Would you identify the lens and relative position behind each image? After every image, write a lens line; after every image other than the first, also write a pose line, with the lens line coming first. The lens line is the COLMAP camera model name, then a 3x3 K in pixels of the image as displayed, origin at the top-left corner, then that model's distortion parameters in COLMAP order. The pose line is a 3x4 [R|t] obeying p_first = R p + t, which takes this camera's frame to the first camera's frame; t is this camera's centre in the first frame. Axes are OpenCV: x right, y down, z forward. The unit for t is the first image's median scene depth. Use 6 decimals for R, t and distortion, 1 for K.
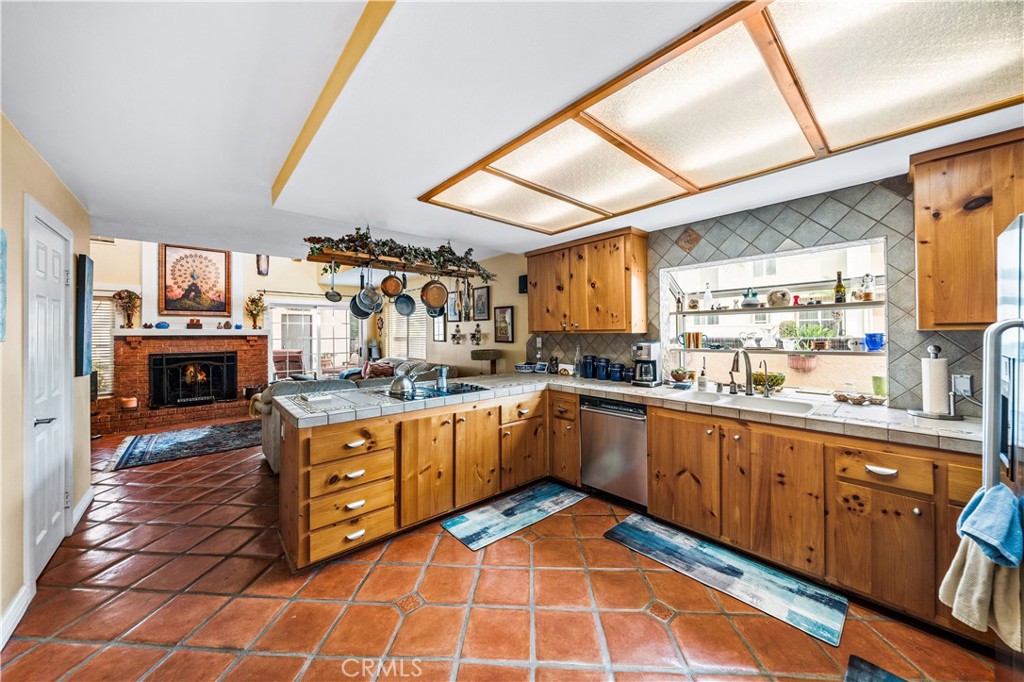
lens RADIAL K [[353.3, 0, 512.1], [0, 353.3, 333.3], [0, 0, 1]] dist [0.000230, -0.000021]
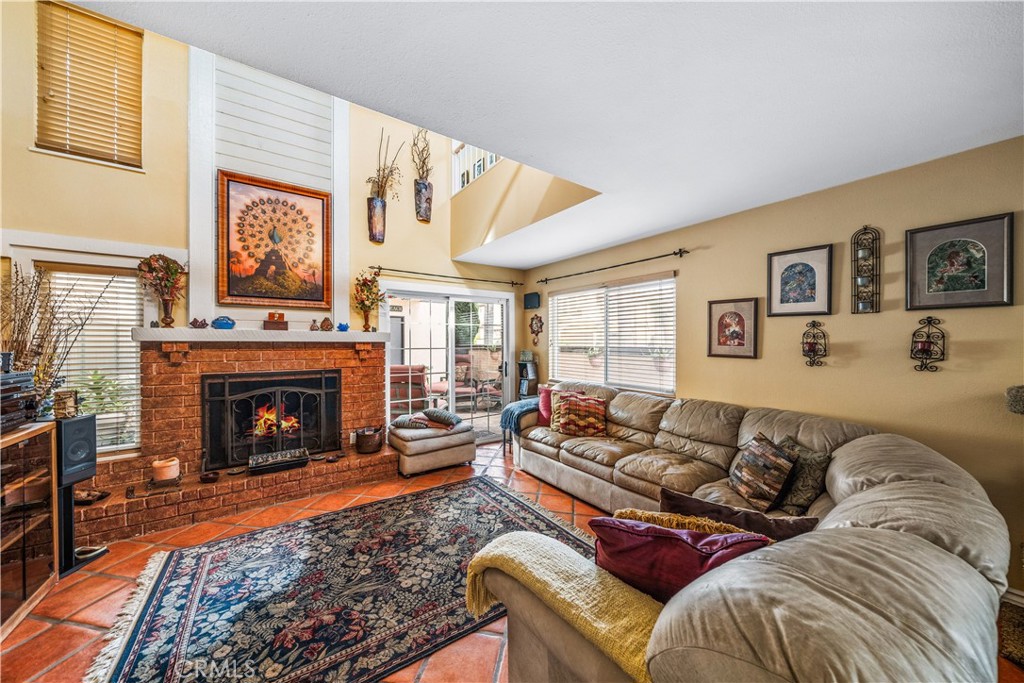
lens RADIAL K [[353.3, 0, 513.8], [0, 353.3, 346.6], [0, 0, 1]] dist [0.000230, -0.000021]
pose [[0.993985, 0.007984, -0.109221, -0.457589], [-0.006486, 0.999880, 0.014061, 0.003301], [0.109320, -0.013268, 0.993918, 0.478654]]
